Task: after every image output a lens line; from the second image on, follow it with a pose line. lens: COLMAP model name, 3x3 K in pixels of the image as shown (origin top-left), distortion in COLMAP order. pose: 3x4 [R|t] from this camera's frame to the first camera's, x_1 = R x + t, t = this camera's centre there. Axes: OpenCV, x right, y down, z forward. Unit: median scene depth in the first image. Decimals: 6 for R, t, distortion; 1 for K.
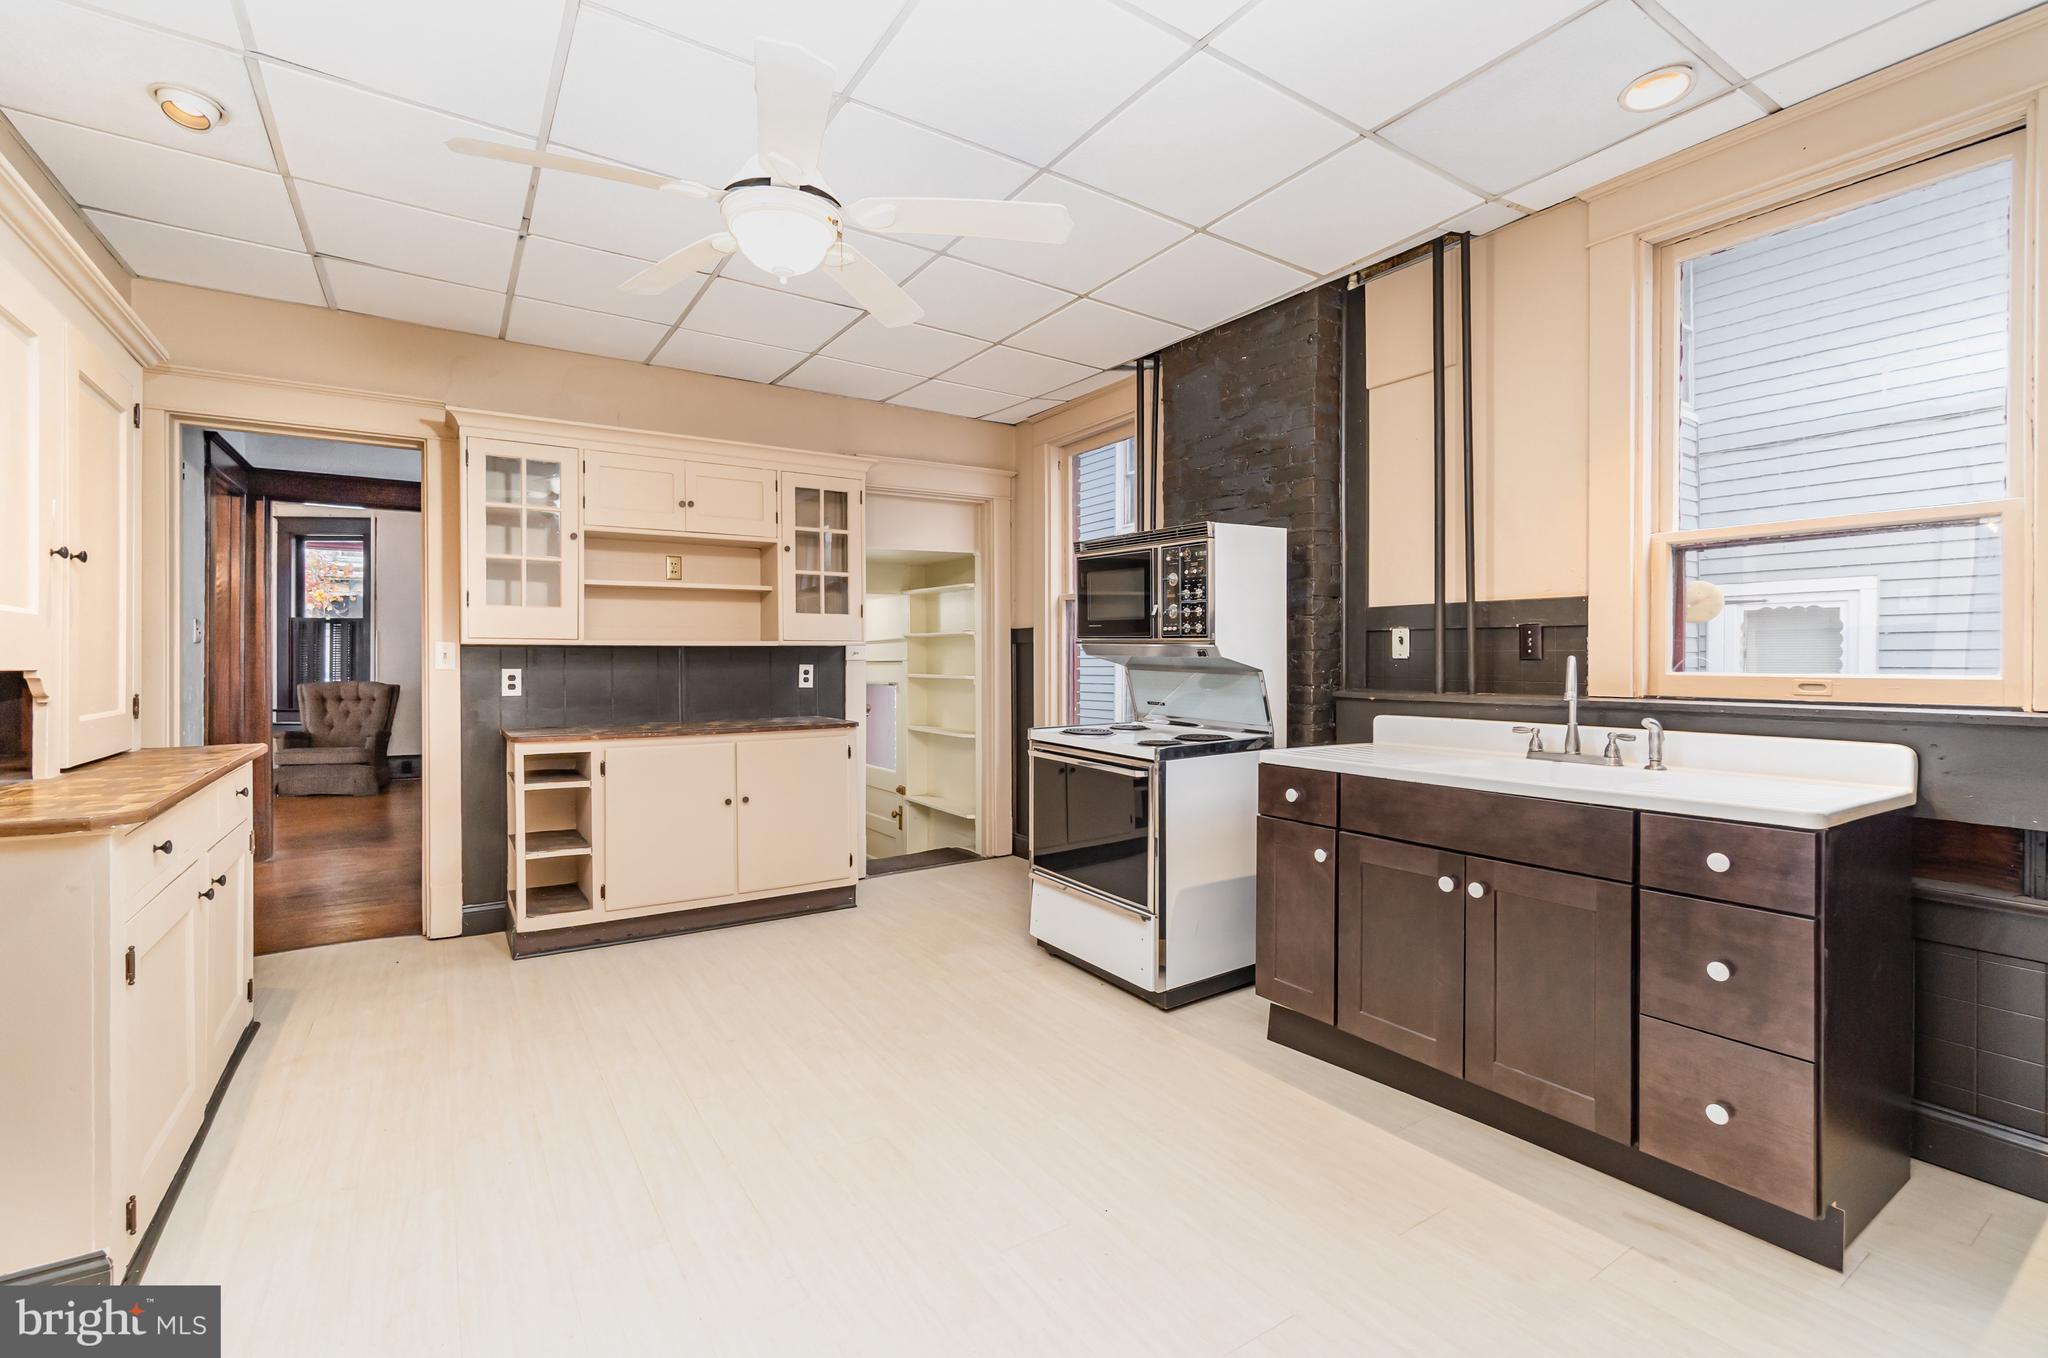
lens RADIAL K [[900.2, 0, 991.7], [0, 900.2, 661.1], [0, 0, 1]] dist [-0.007477, 0.000554]
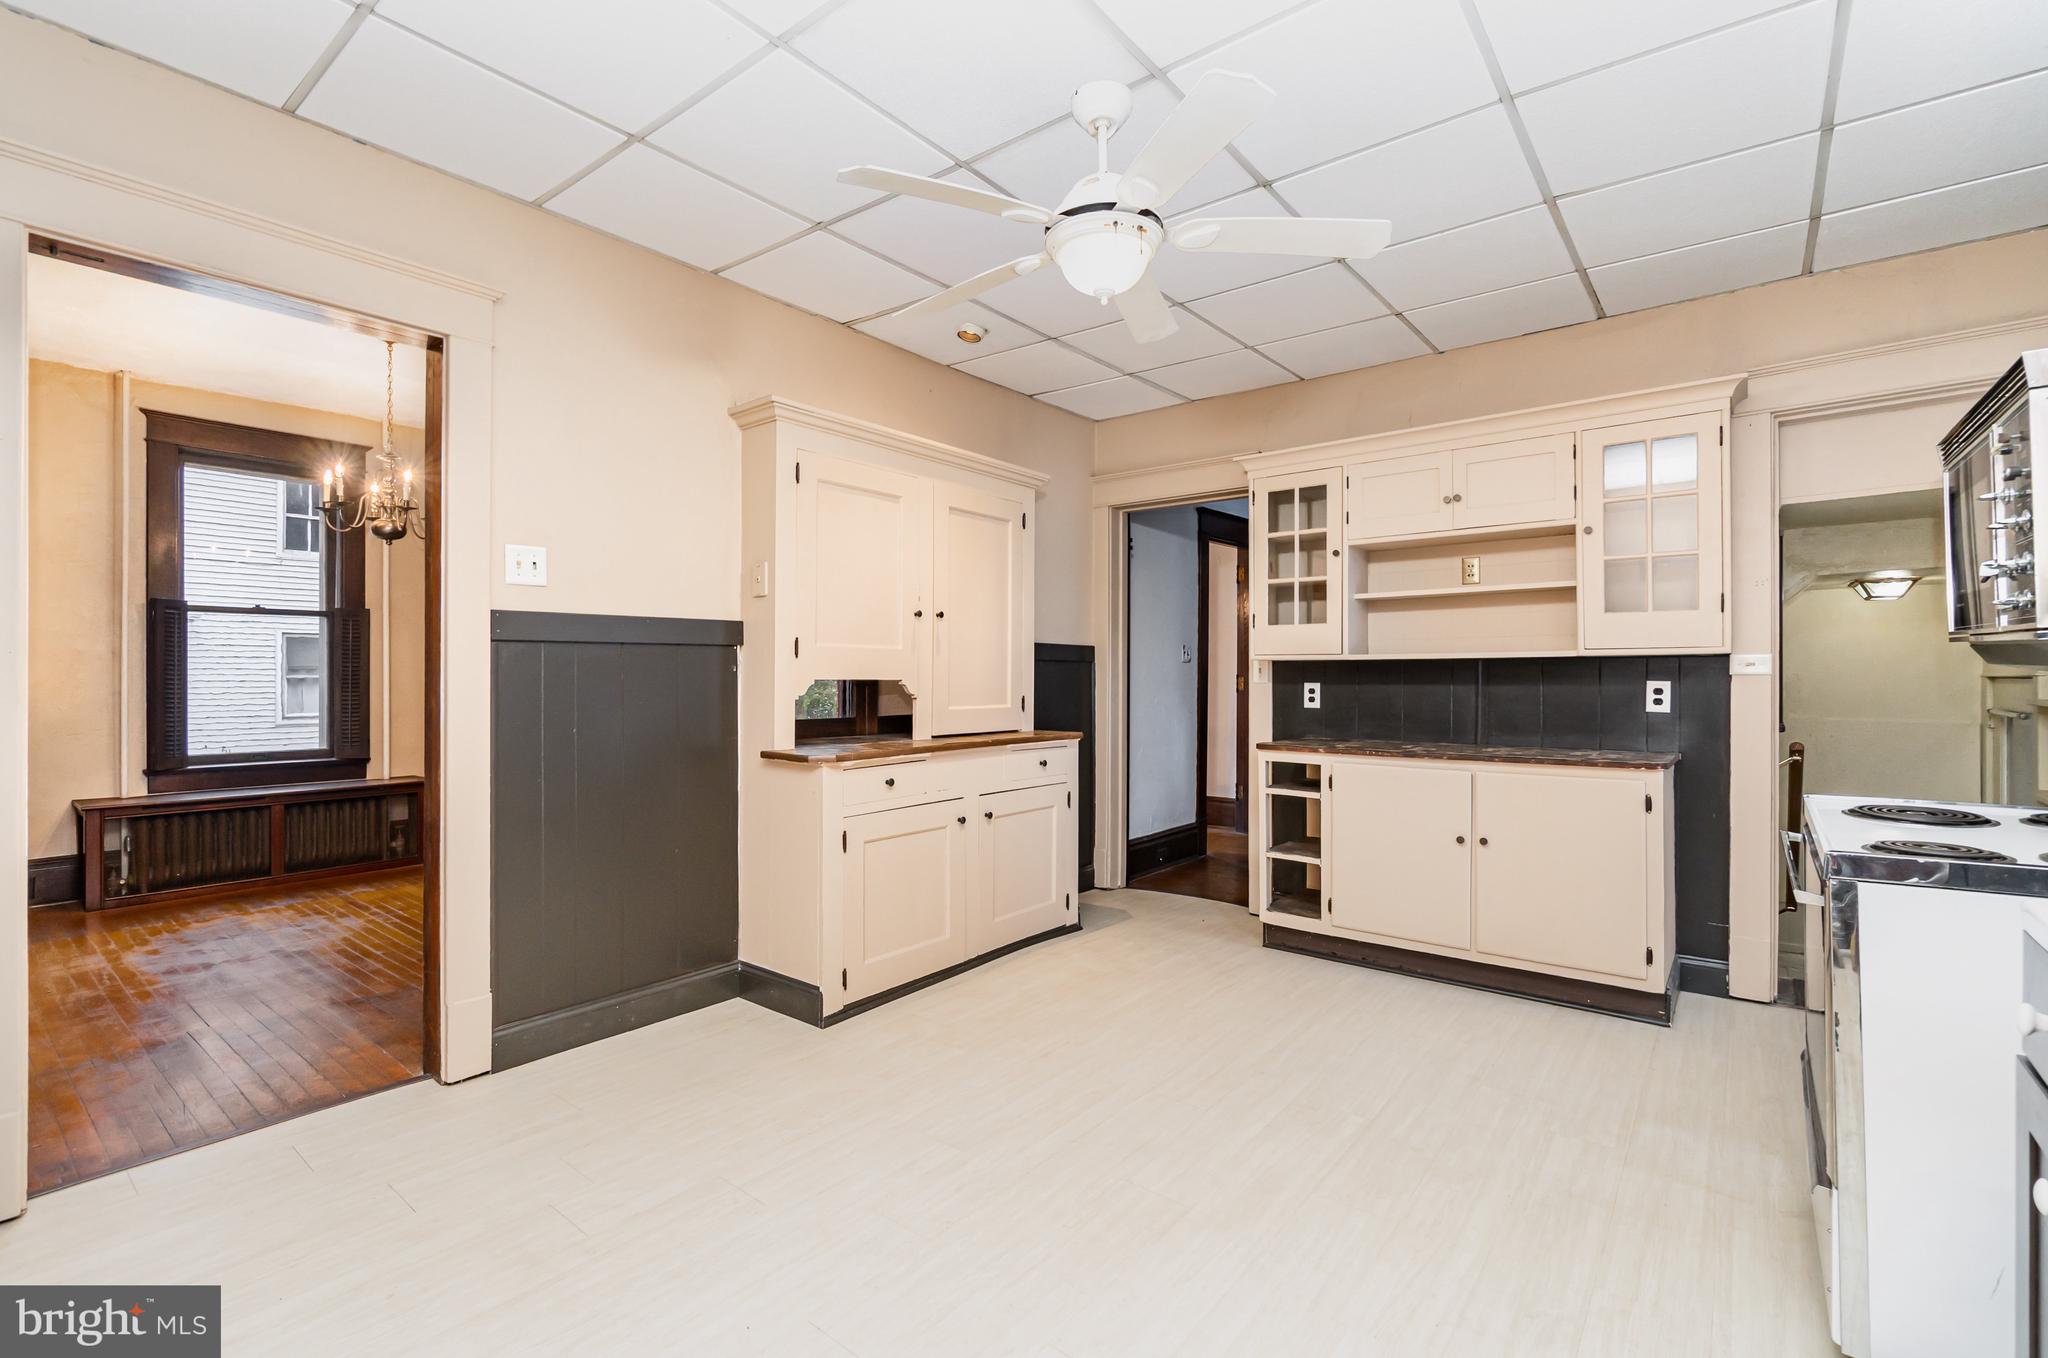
lens RADIAL K [[900.2, 0, 990.5], [0, 900.2, 664.7], [0, 0, 1]] dist [-0.007477, 0.000554]
pose [[0.323692, -0.008266, -0.946126, 0.377370], [0.001250, 0.999965, -0.008309, -0.004544], [0.946162, 0.001507, 0.323691, 0.299442]]
